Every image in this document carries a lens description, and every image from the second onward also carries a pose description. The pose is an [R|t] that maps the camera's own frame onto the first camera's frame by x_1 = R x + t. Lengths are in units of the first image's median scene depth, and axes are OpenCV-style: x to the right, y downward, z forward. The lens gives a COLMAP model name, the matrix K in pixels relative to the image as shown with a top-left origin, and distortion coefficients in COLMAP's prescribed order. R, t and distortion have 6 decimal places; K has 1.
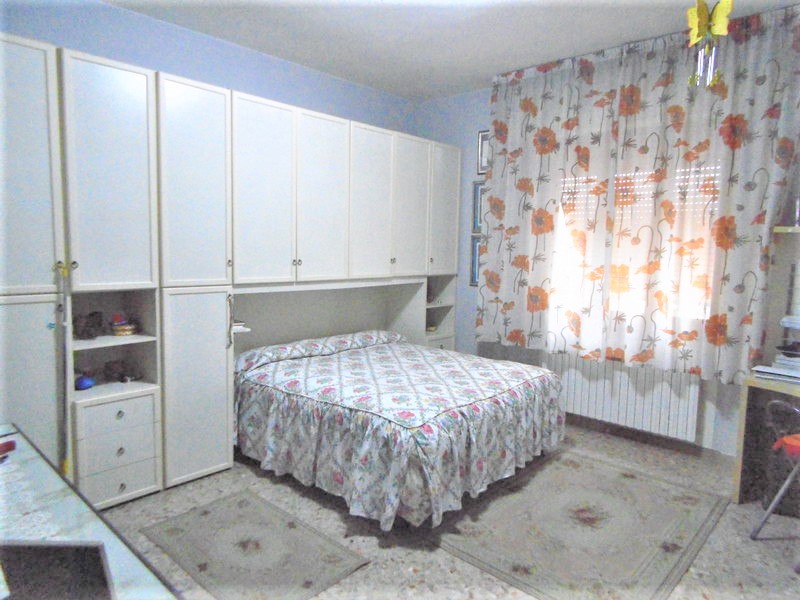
lens RADIAL K [[525.1, 0, 401.1], [0, 525.1, 298.3], [0, 0, 1]] dist [0.007950, -0.008345]
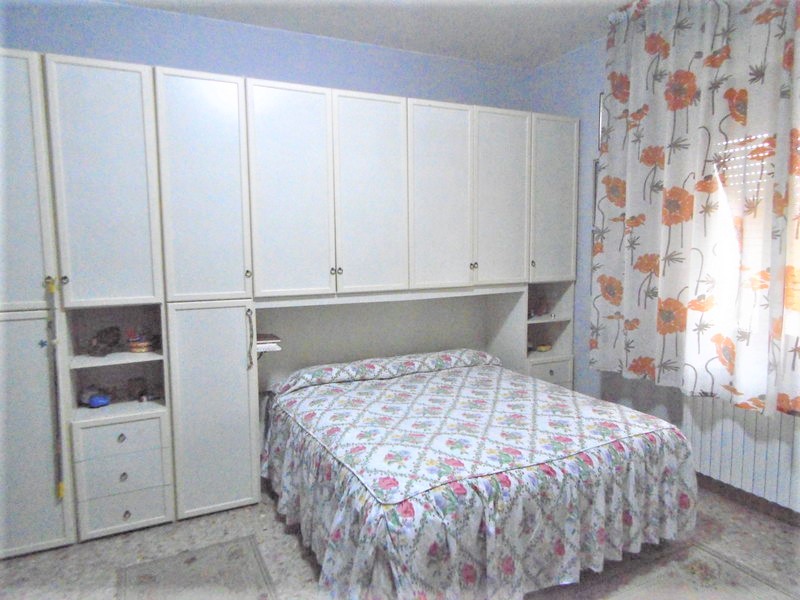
lens RADIAL K [[525.1, 0, 398.7], [0, 525.1, 300.2], [0, 0, 1]] dist [0.007950, -0.008345]
pose [[0.928351, 0.004980, -0.371672, 0.219598], [-0.004946, 0.999987, 0.001044, -0.022943], [0.371672, 0.000869, 0.928364, 0.250527]]
